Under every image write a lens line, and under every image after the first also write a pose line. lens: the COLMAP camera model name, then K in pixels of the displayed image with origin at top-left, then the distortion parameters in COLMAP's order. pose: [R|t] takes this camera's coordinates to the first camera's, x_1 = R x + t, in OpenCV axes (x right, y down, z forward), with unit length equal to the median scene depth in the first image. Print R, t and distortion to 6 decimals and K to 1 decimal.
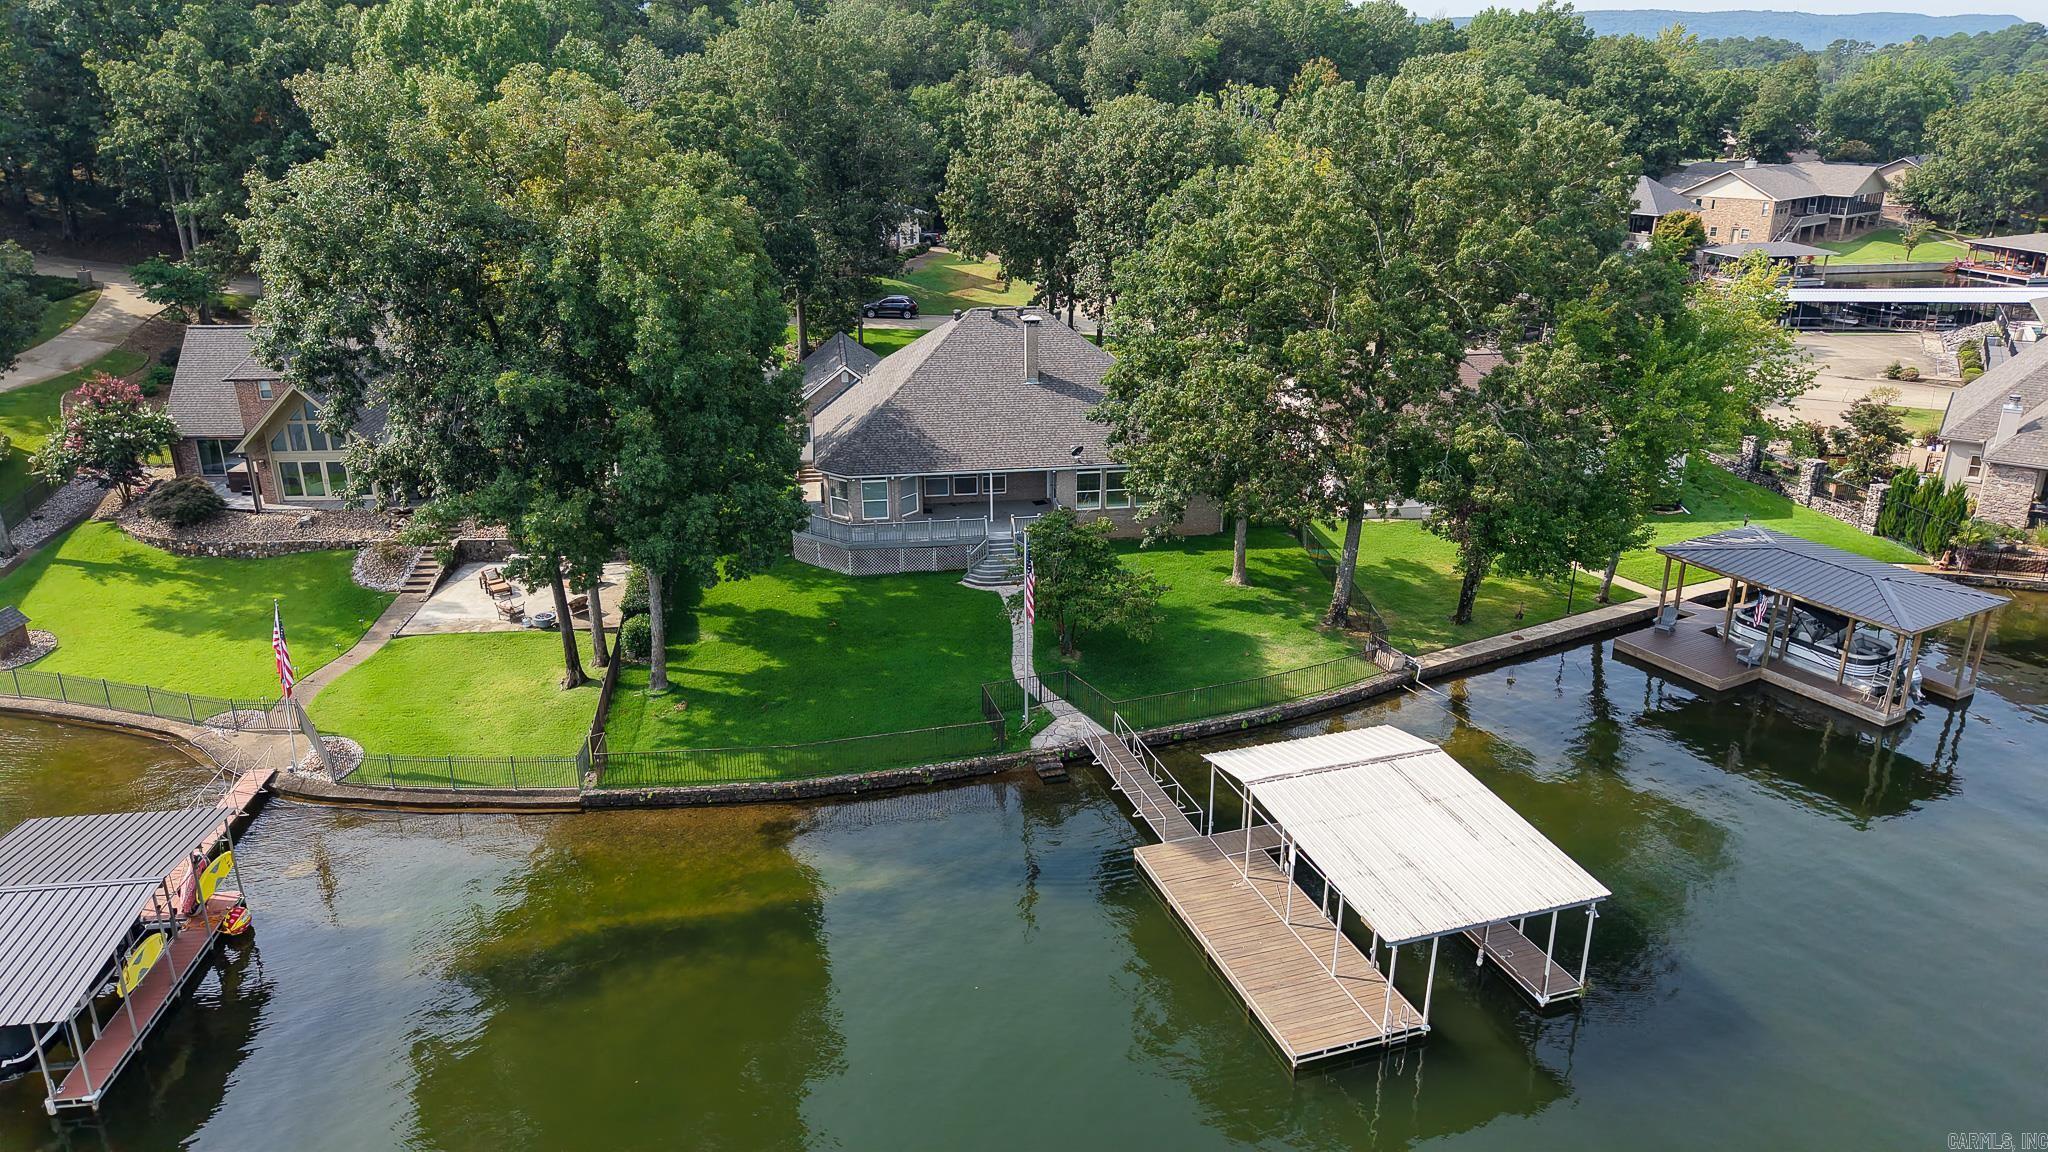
lens RADIAL K [[1384.3, 0, 1024.0], [0, 1384.3, 576.0], [0, 0, 1]] dist [0.064912, -0.053027]
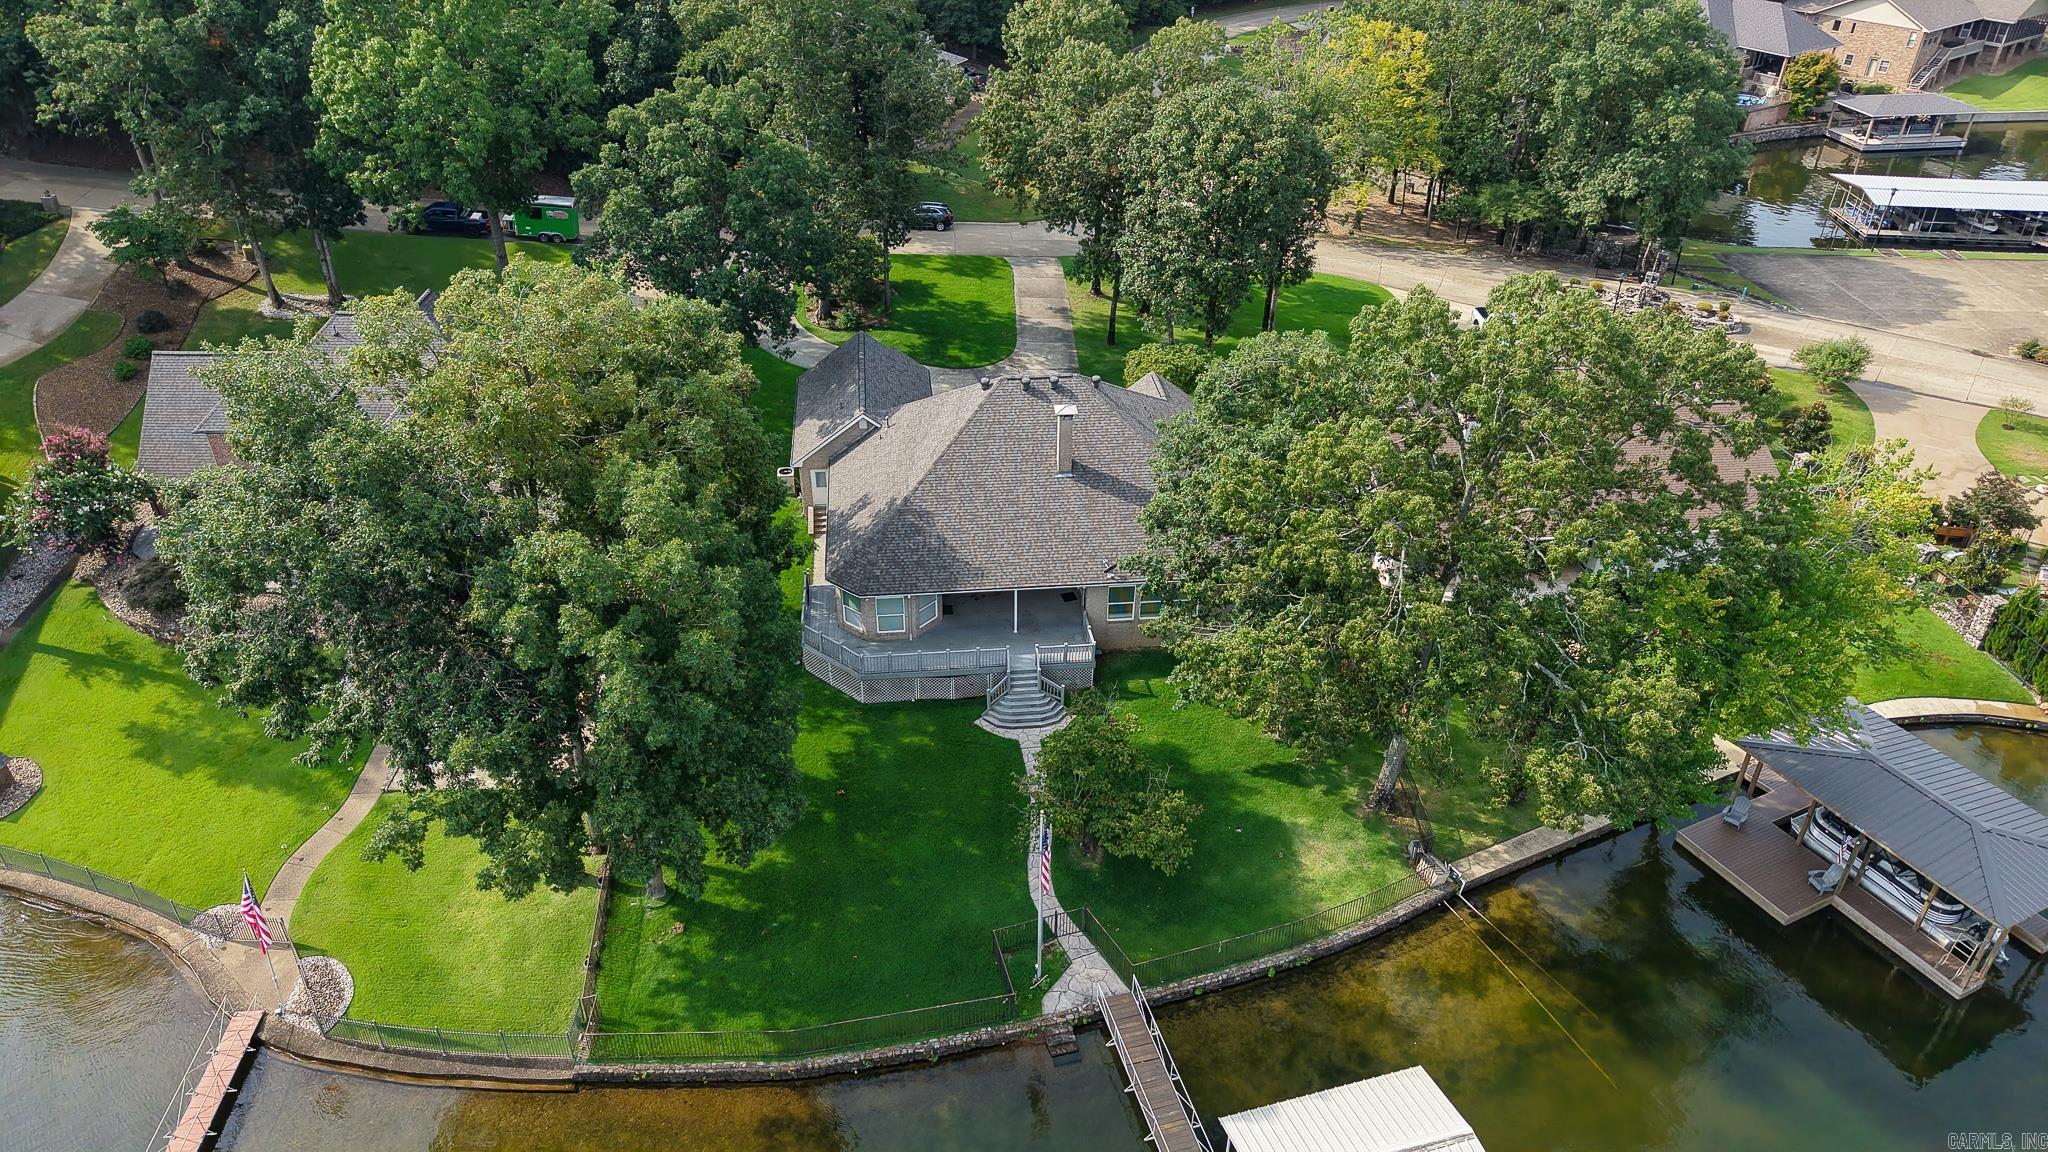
lens RADIAL K [[1376.8, 0, 1024.0], [0, 1376.8, 576.0], [0, 0, 1]] dist [0.049466, -0.029483]
pose [[0.999109, 0.031209, -0.028422, 0.007889], [-0.024076, 0.974384, 0.223600, -0.316348], [0.034672, -0.222716, 0.974267, 0.119302]]
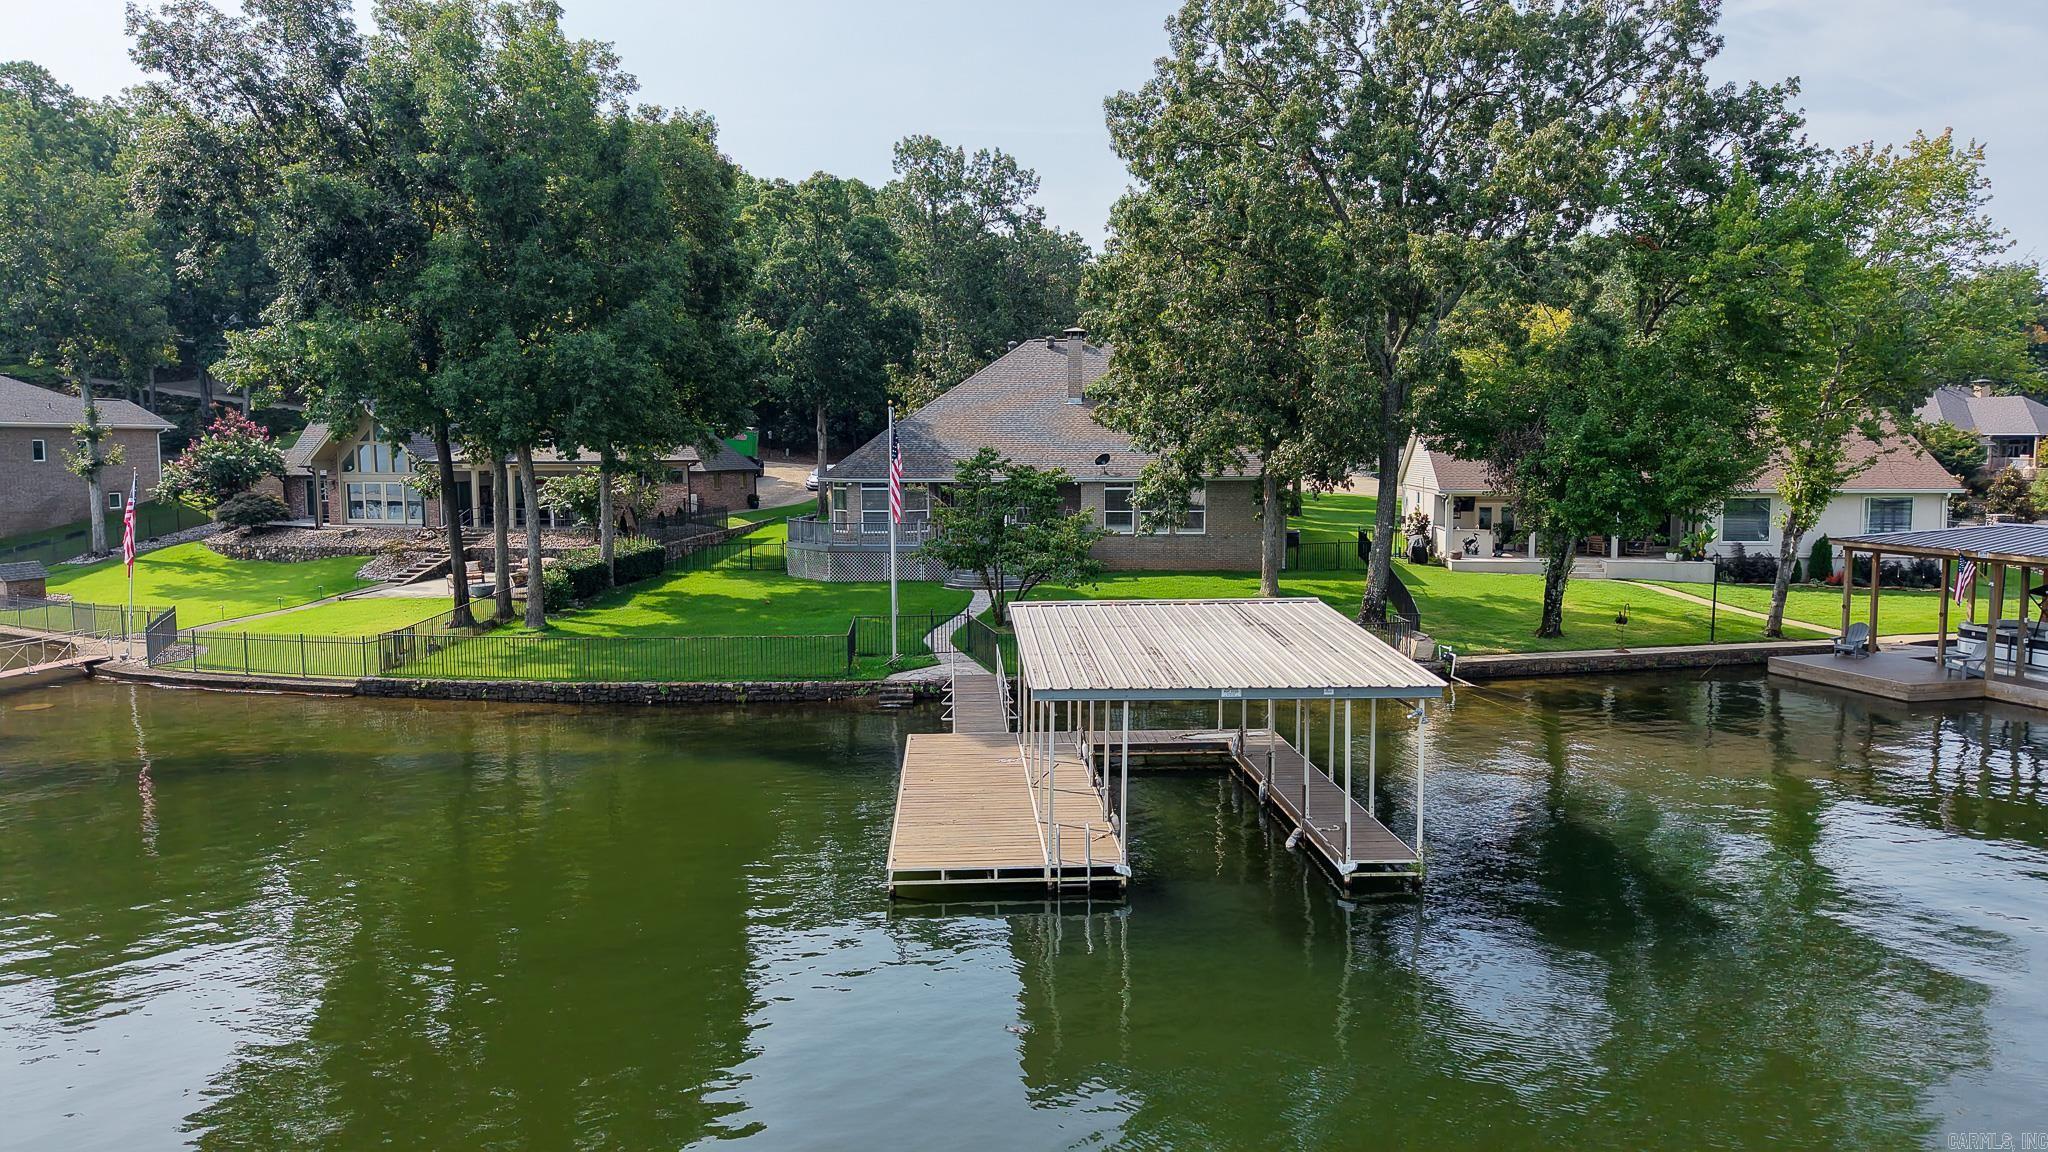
lens RADIAL K [[1384.3, 0, 1024.0], [0, 1384.3, 576.0], [0, 0, 1]] dist [0.064912, -0.053027]
pose [[0.963048, 0.020925, -0.268516, 0.245538], [-0.088172, 0.966534, -0.240912, 0.209840], [0.254489, 0.255686, 0.932663, 0.223202]]
